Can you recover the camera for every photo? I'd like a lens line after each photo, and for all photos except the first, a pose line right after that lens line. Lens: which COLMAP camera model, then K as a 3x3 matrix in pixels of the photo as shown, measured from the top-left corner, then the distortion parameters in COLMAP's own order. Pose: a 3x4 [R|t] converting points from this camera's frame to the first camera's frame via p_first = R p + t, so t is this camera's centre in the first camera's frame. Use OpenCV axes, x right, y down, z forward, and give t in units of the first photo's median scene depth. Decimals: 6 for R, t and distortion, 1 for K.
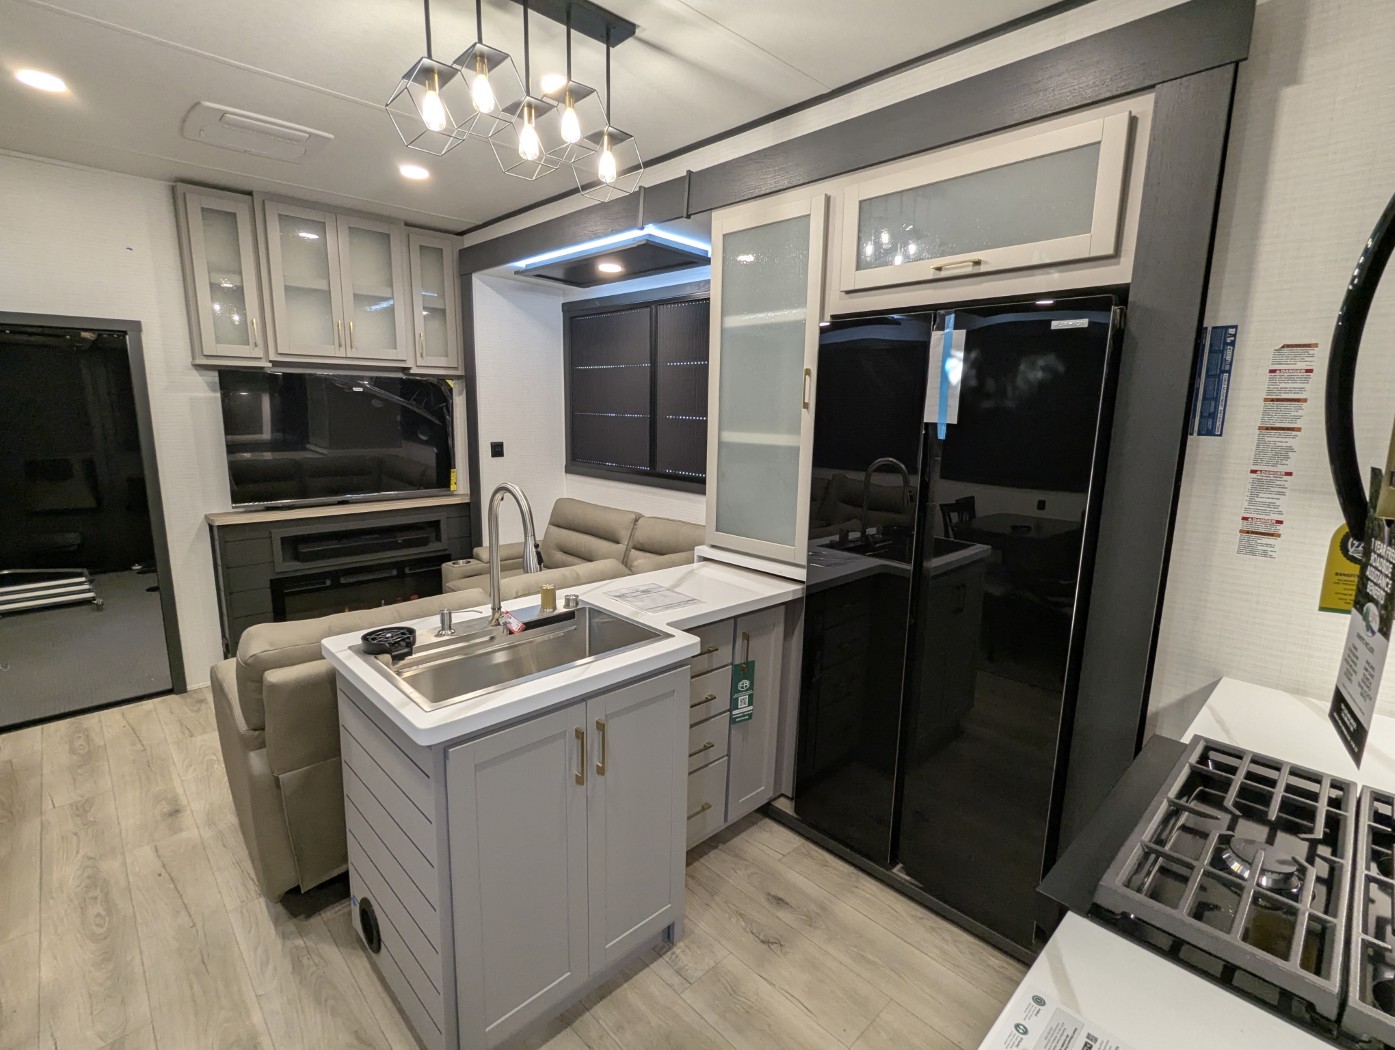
lens RADIAL K [[661.9, 0, 696.7], [0, 661.9, 524.7], [0, 0, 1]] dist [-0.003868, 0.002688]
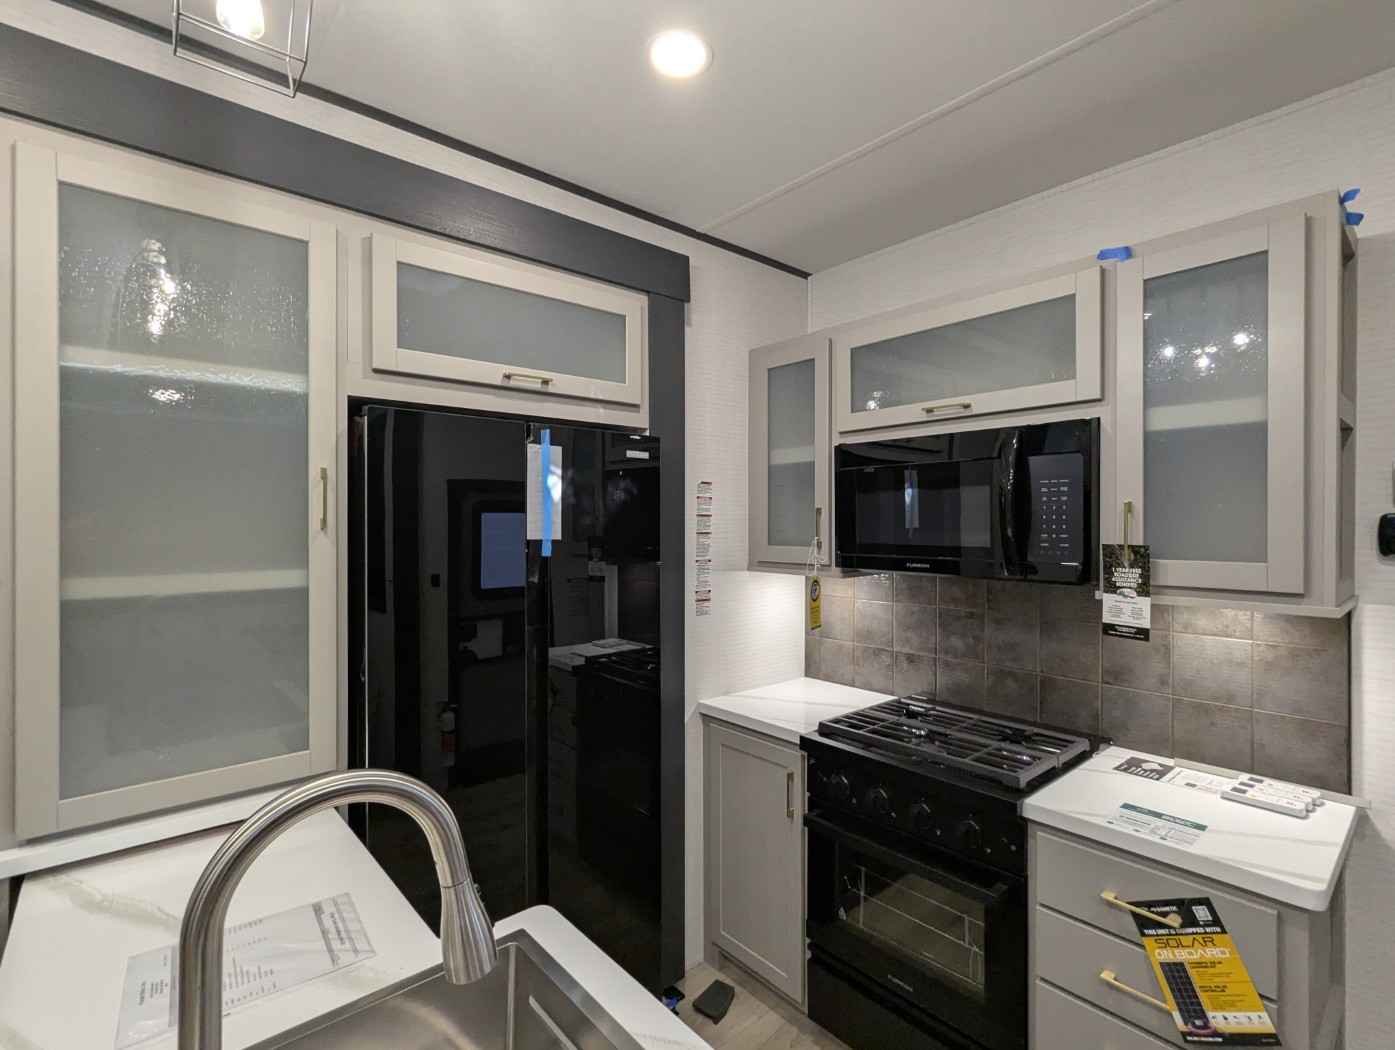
lens RADIAL K [[661.9, 0, 698.0], [0, 661.9, 524.3], [0, 0, 1]] dist [-0.003868, 0.002688]
pose [[0.052947, -0.020983, 0.998377, -0.332884], [0.176678, 0.984204, 0.011315, -0.087578], [-0.982844, 0.175792, 0.055818, 0.432277]]
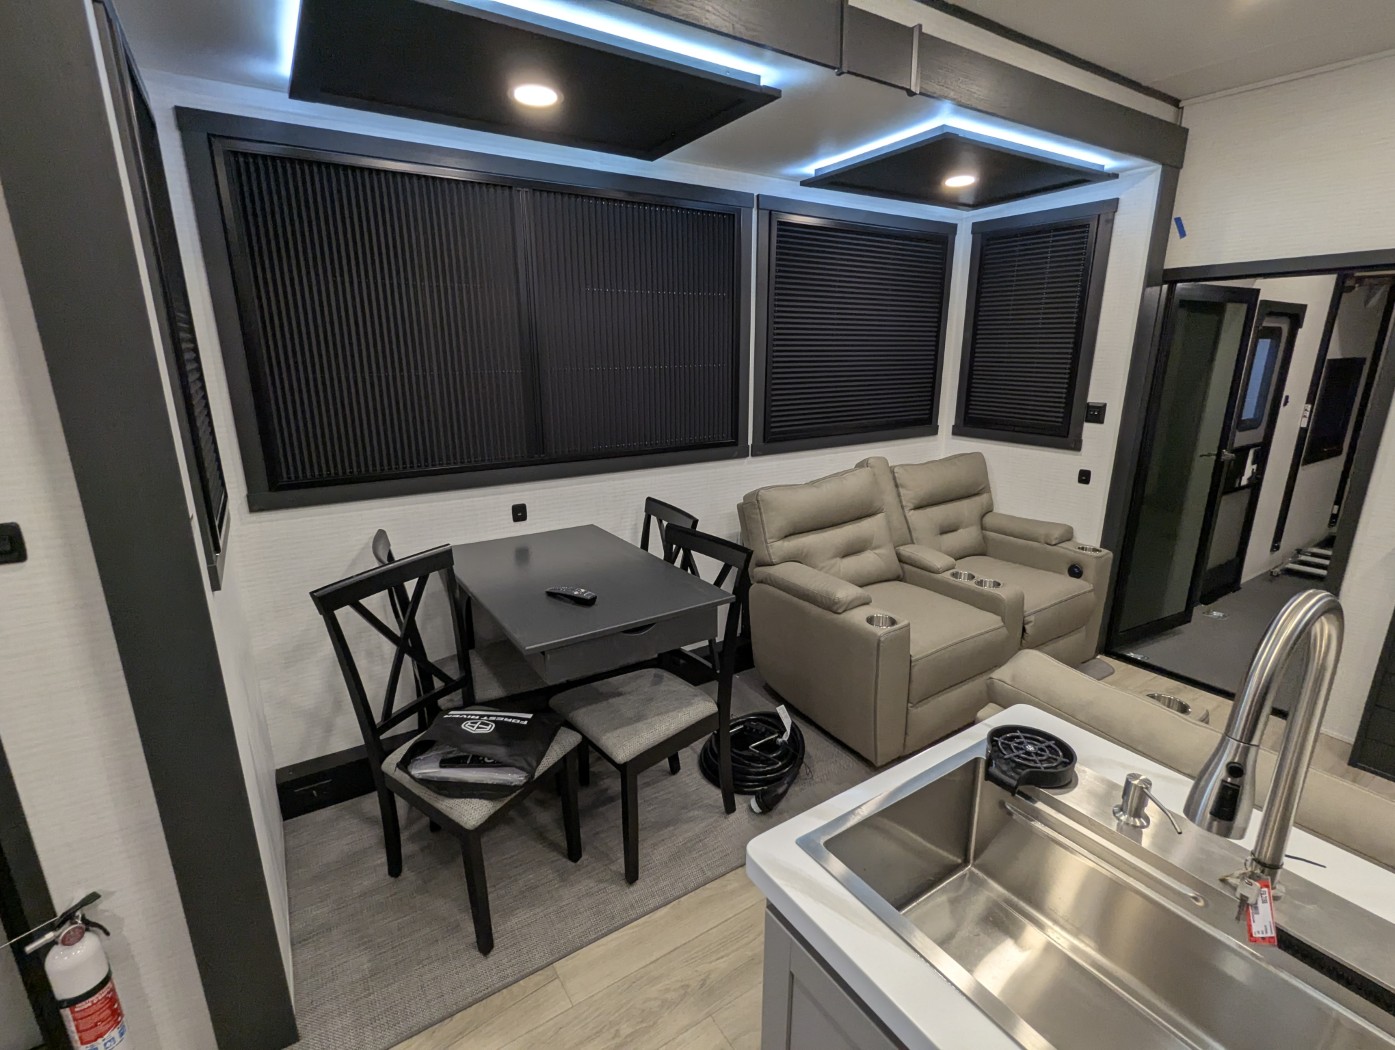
lens RADIAL K [[661.9, 0, 697.3], [0, 661.9, 524.3], [0, 0, 1]] dist [-0.003868, 0.002688]
pose [[-0.188209, 0.242958, -0.951603, 0.070662], [-0.175243, 0.945062, 0.275948, -0.078478], [0.966368, 0.218697, -0.135292, 0.390446]]
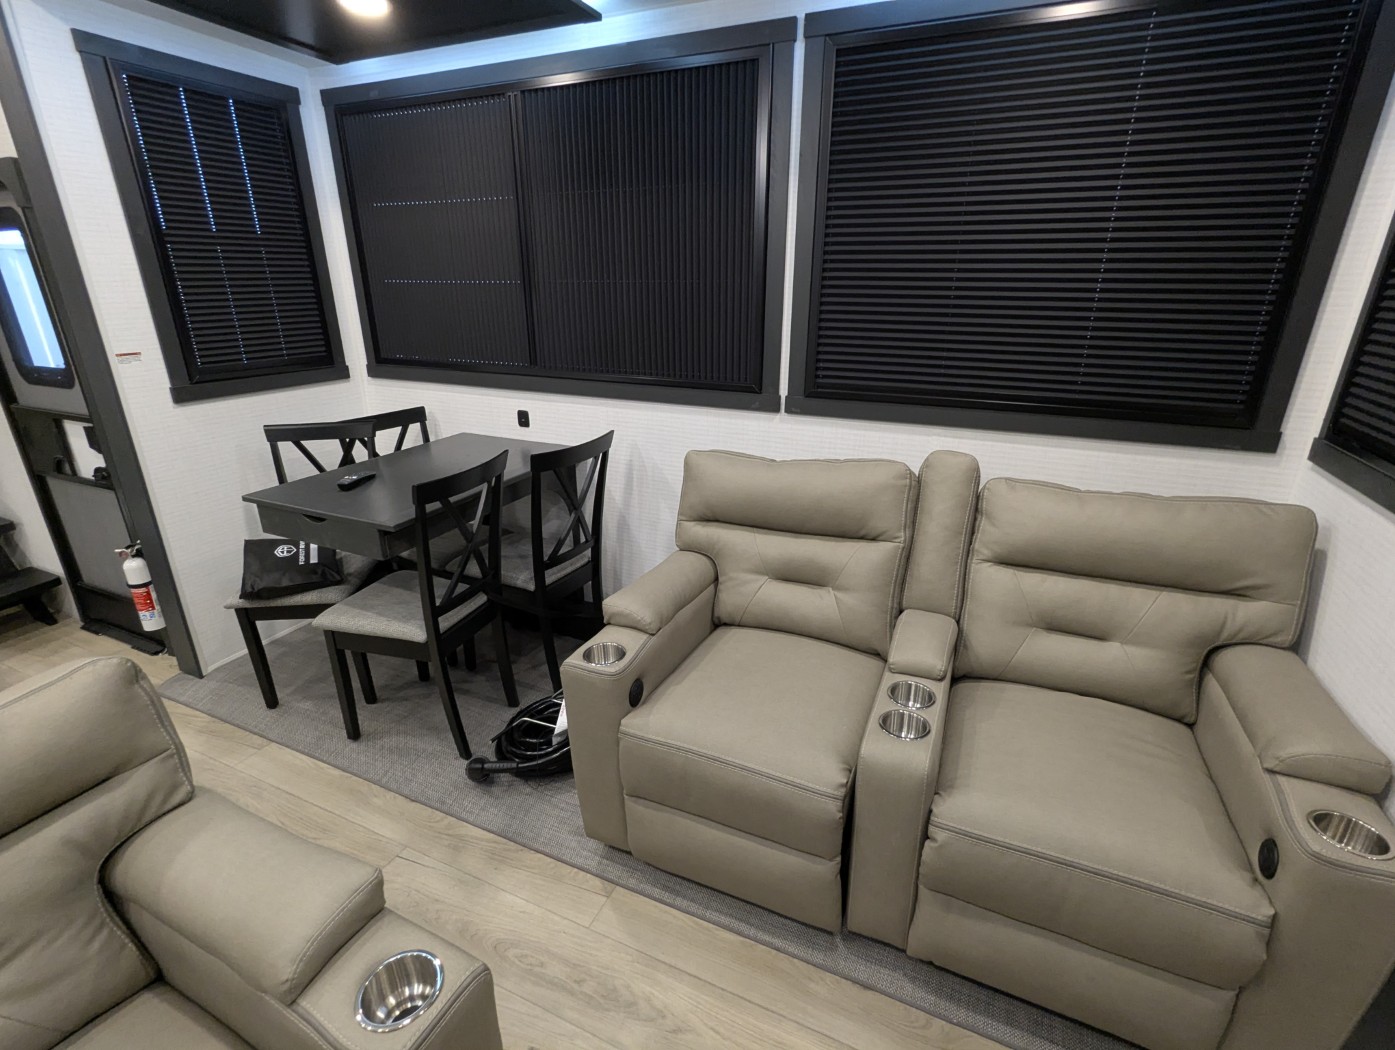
lens RADIAL K [[661.9, 0, 699.0], [0, 661.9, 528.4], [0, 0, 1]] dist [-0.003868, 0.002688]
pose [[-0.929351, 0.113306, -0.351380, -0.545431], [-0.082863, 0.863445, 0.497590, -0.156494], [0.359777, 0.491552, -0.793055, 0.903242]]
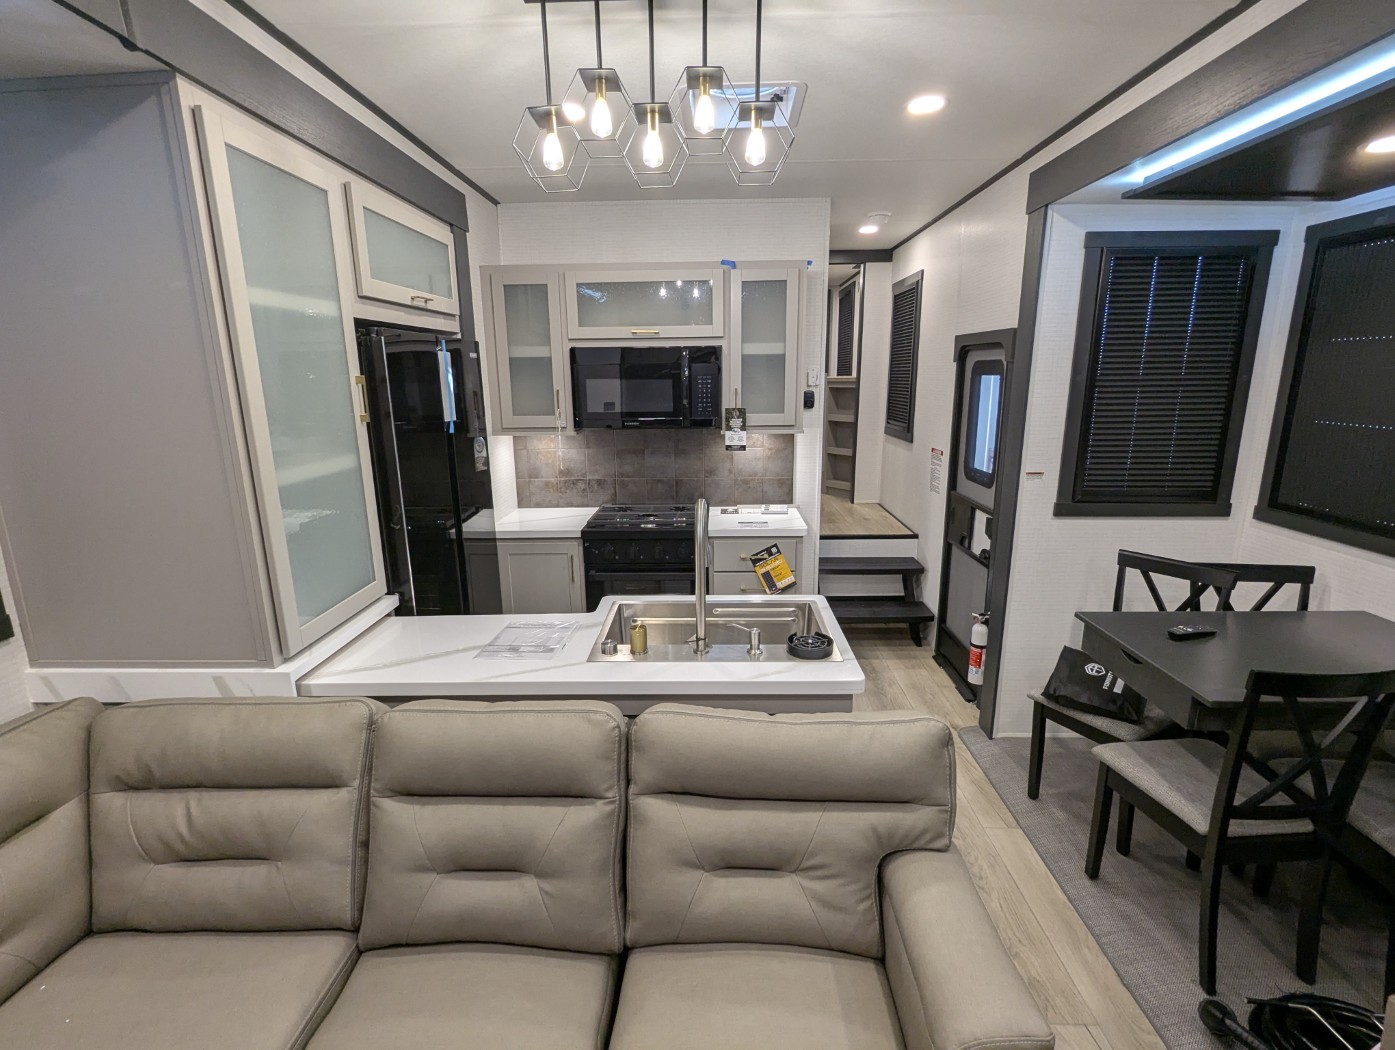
lens RADIAL K [[661.9, 0, 694.6], [0, 661.9, 525.7], [0, 0, 1]] dist [-0.003868, 0.002688]
pose [[-0.696669, -0.168682, 0.697279, -0.557302], [0.126058, 0.928056, 0.350459, -0.215631], [-0.706230, 0.332052, -0.625284, 0.923365]]
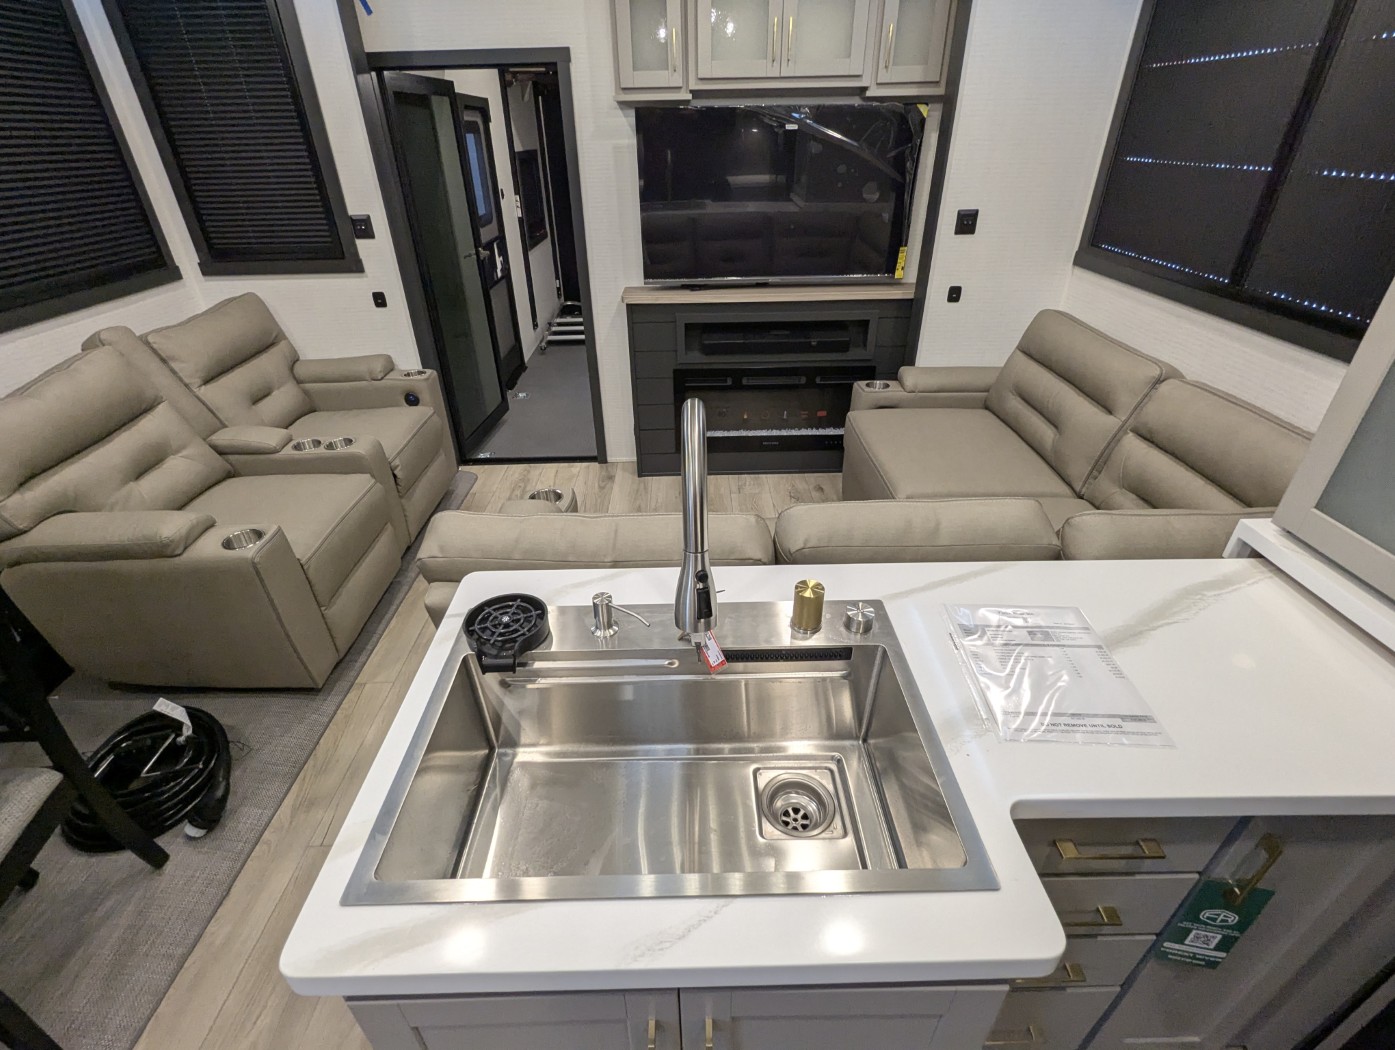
lens RADIAL K [[661.9, 0, 697.6], [0, 661.9, 524.3], [0, 0, 1]] dist [-0.003868, 0.002688]
pose [[0.728209, 0.328476, -0.601511, 0.000252], [-0.095050, 0.917585, 0.386009, -0.087102], [0.678732, -0.223922, 0.699416, 0.378480]]
